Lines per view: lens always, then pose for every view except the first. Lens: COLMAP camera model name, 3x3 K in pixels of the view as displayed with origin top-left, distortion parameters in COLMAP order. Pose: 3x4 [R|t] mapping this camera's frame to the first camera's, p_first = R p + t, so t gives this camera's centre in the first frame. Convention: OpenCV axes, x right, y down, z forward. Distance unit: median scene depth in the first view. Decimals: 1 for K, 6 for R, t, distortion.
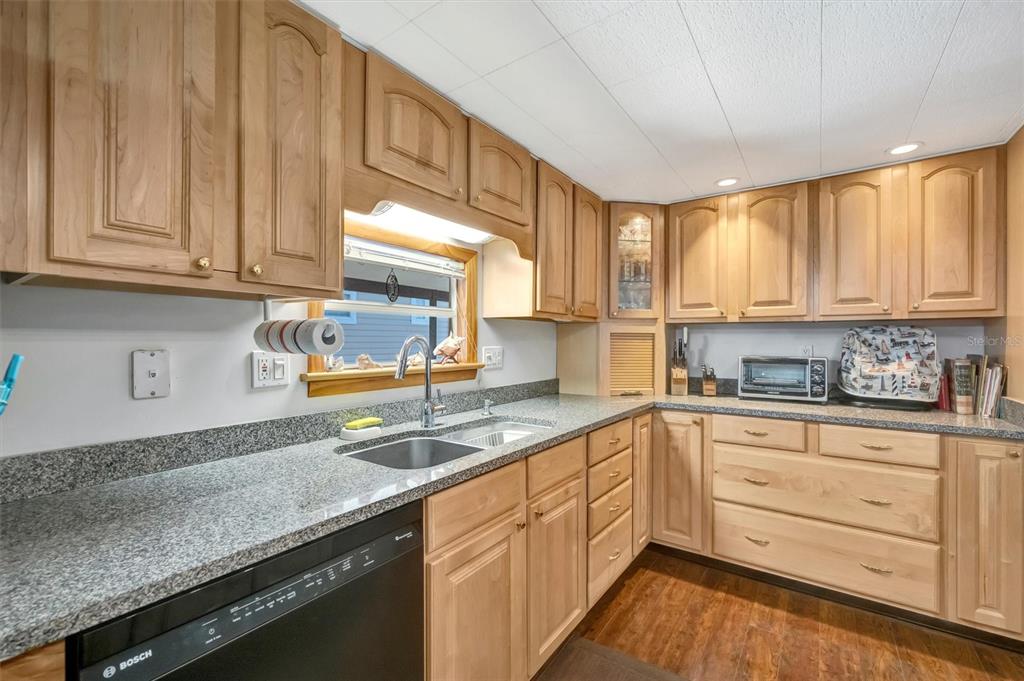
lens RADIAL K [[443.6, 0, 523.9], [0, 443.6, 341.6], [0, 0, 1]] dist [-0.000261, -0.000154]
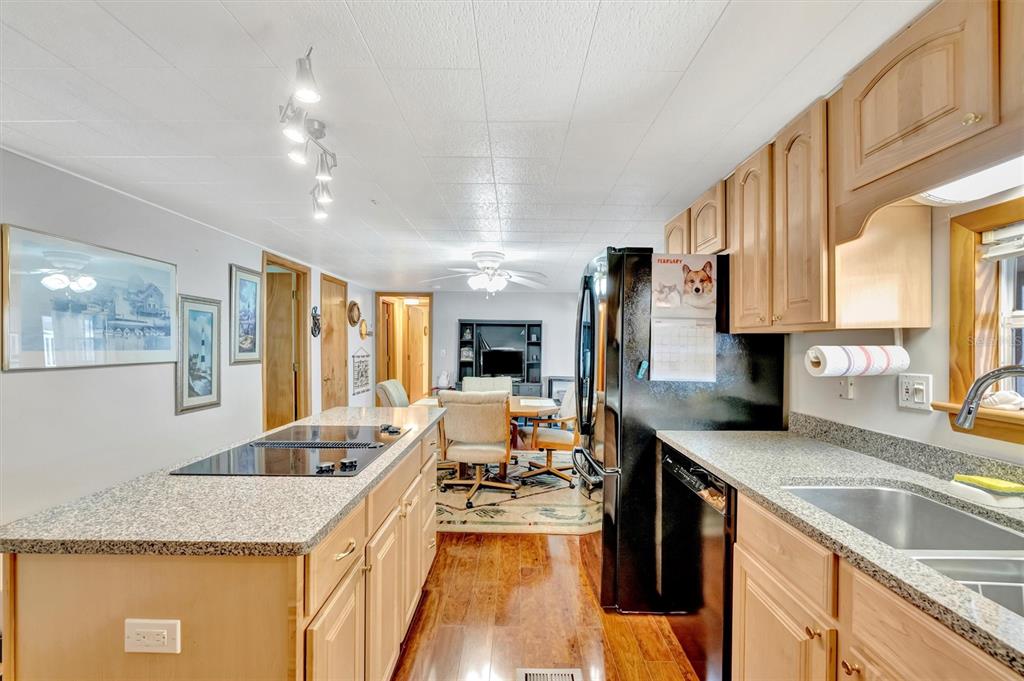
lens RADIAL K [[432.3, 0, 510.9], [0, 432.3, 346.0], [0, 0, 1]] dist [0.000755, 0.000191]
pose [[-0.839427, -0.005654, -0.543443, 0.610511], [-0.008195, 0.999964, 0.002255, -0.032269], [0.543411, 0.006346, -0.839443, 1.042944]]
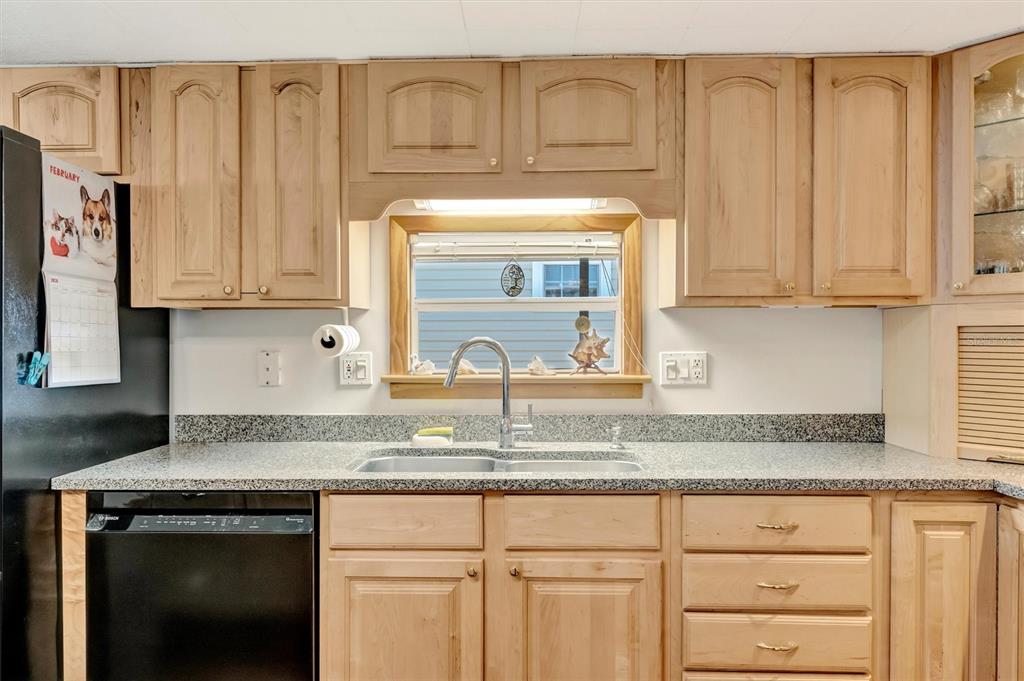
lens RADIAL K [[726.7, 0, 512.0], [0, 726.7, 340.5], [0, 0, 1]] dist [0.000211, -0.000293]
pose [[0.537045, 0.001425, -0.843552, 0.914922], [0.001280, 0.999996, 0.002504, -0.011277], [0.843553, -0.002424, 0.537041, 0.276425]]
